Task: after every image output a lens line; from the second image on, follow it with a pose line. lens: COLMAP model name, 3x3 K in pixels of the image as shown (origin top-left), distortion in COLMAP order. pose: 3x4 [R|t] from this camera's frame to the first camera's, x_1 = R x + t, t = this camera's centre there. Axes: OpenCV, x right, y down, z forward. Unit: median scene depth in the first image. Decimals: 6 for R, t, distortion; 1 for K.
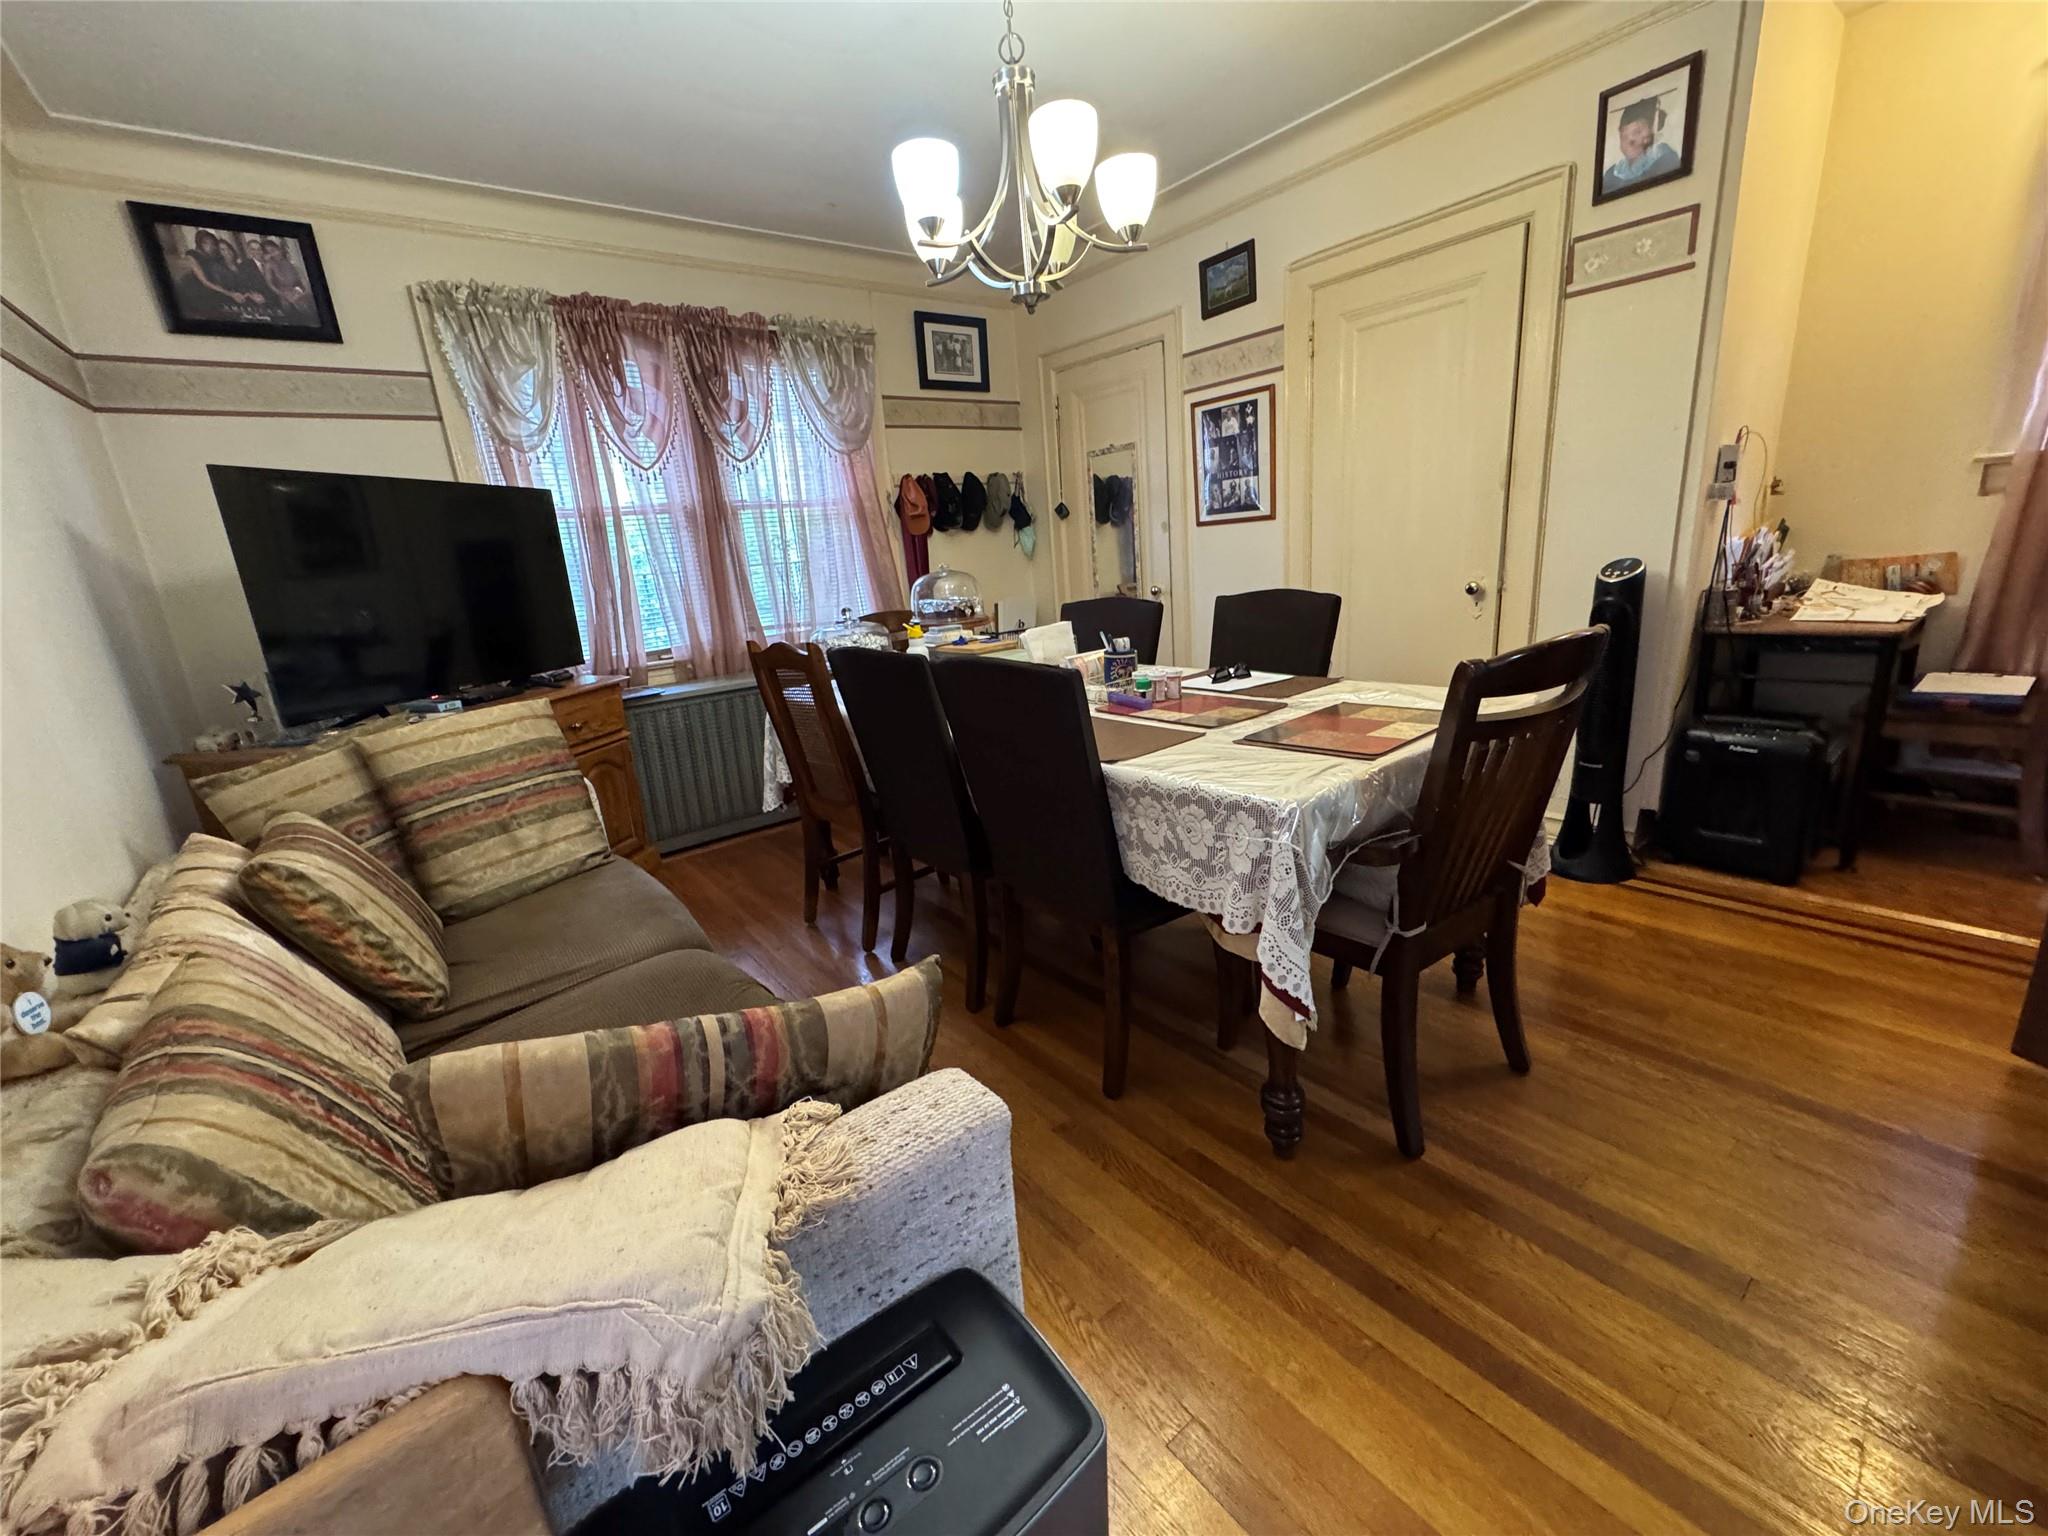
lens RADIAL K [[820.6, 0, 1024.9], [0, 820.6, 765.0], [0, 0, 1]] dist [-0.003098, 0.000306]
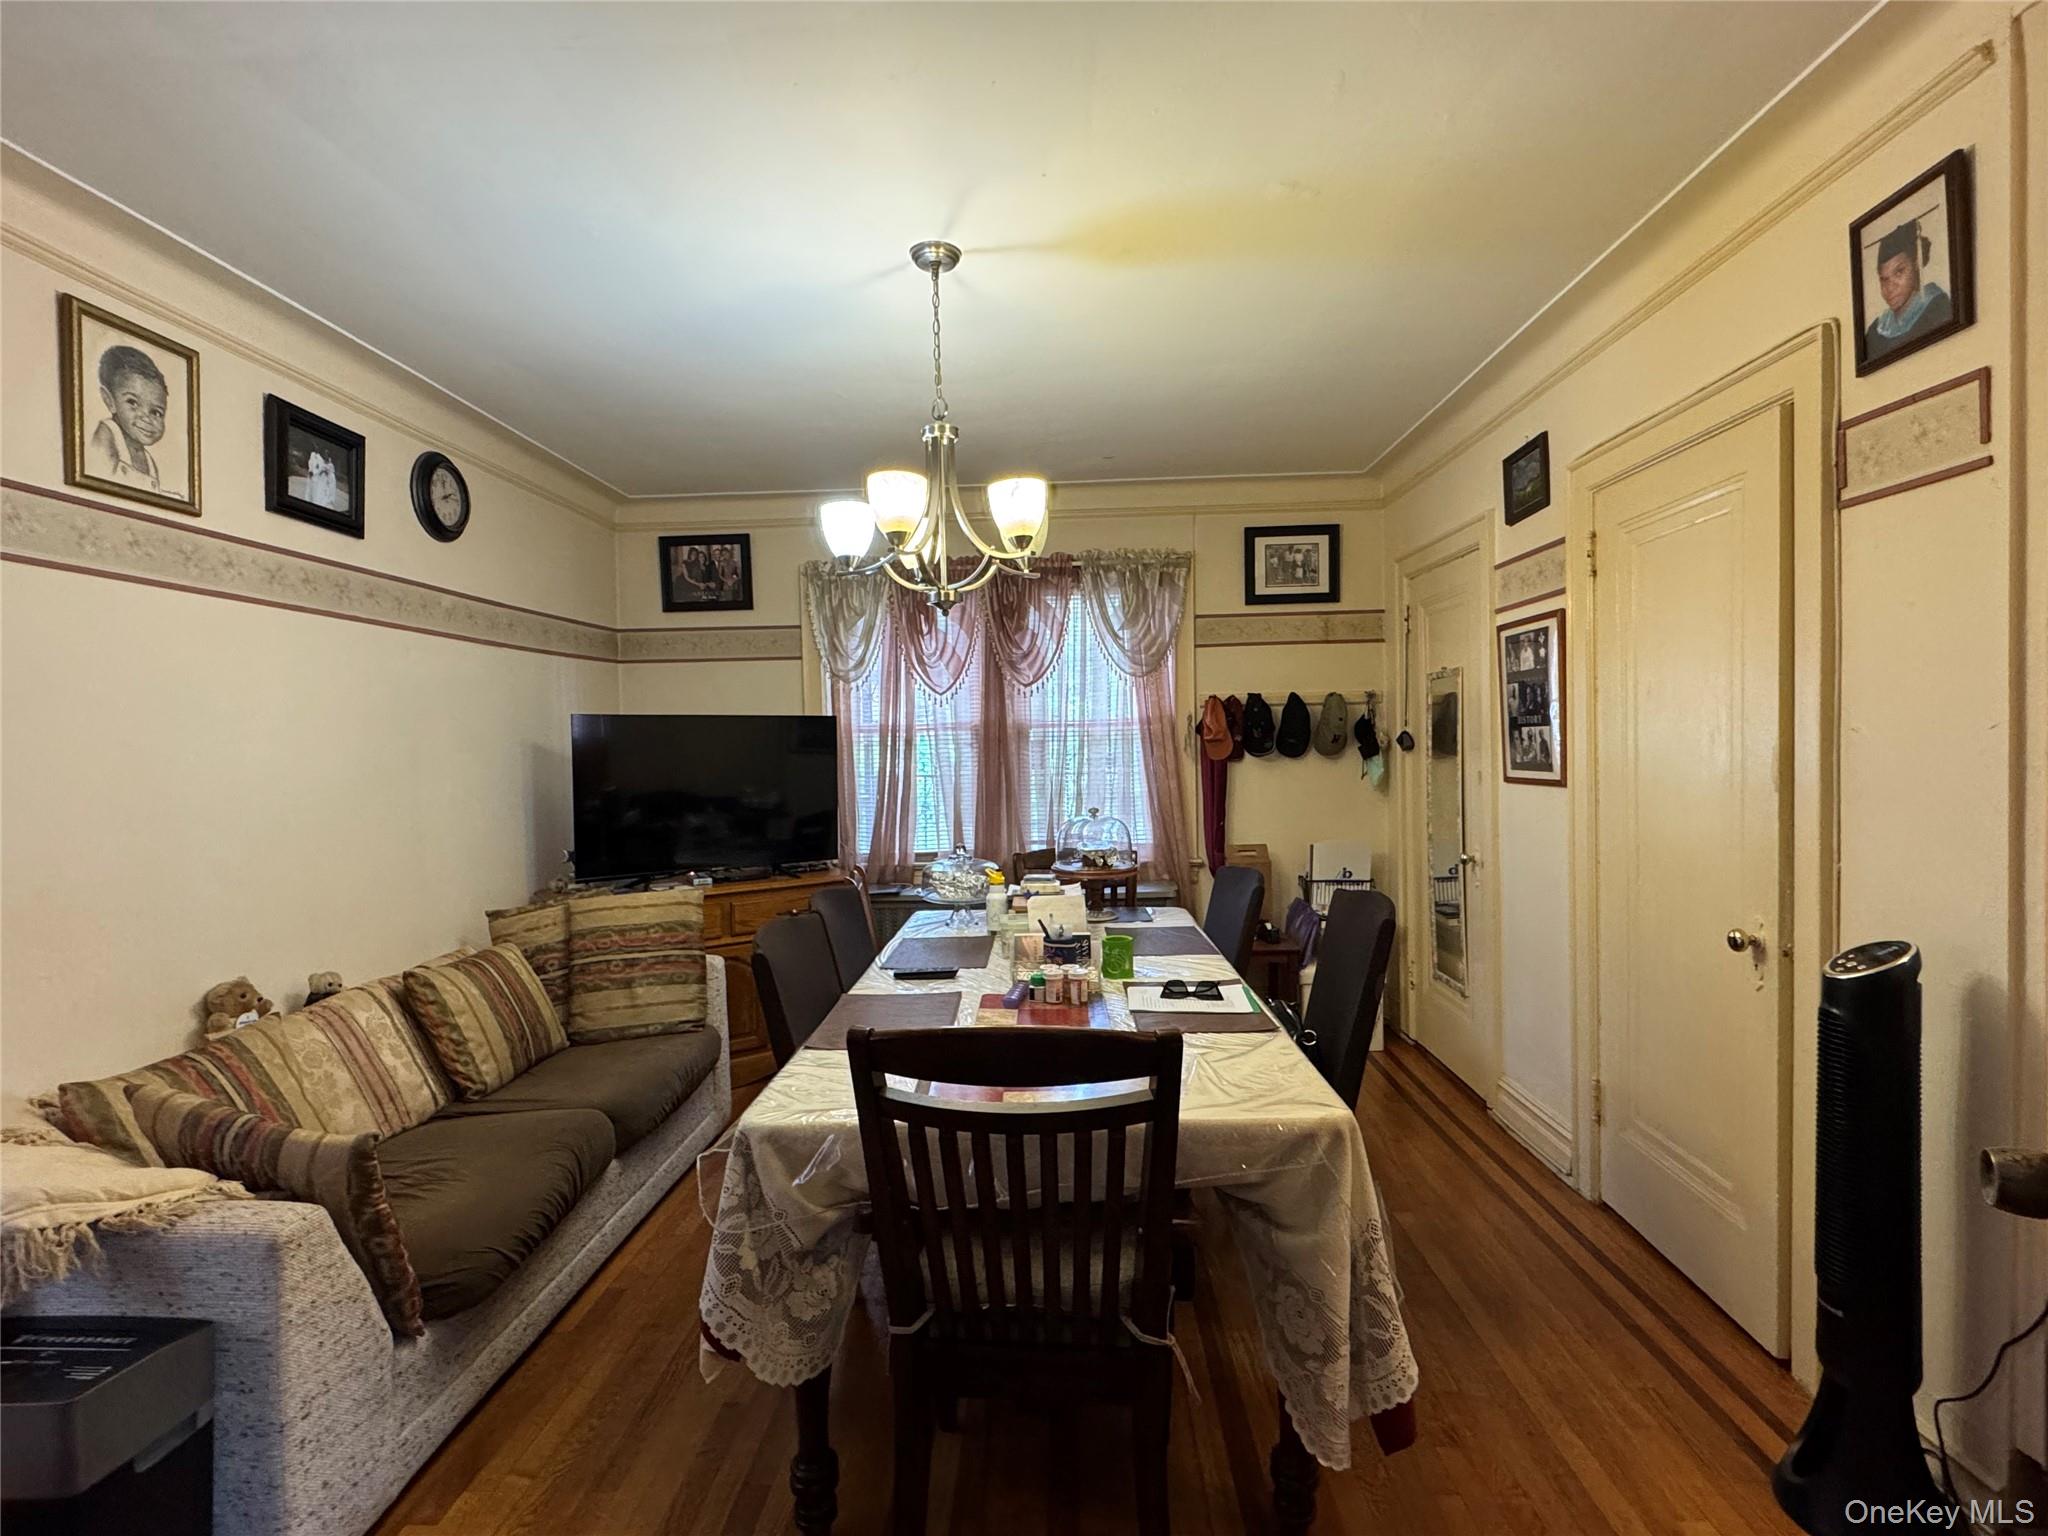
lens RADIAL K [[1002.7, 0, 1022.8], [0, 1002.7, 763.4], [0, 0, 1]] dist [-0.005398, -0.001067]
pose [[0.754631, 0.074467, -0.651910, 0.617840], [-0.205921, 0.970222, -0.127540, -0.137502], [0.623000, 0.230488, 0.747494, 0.077273]]
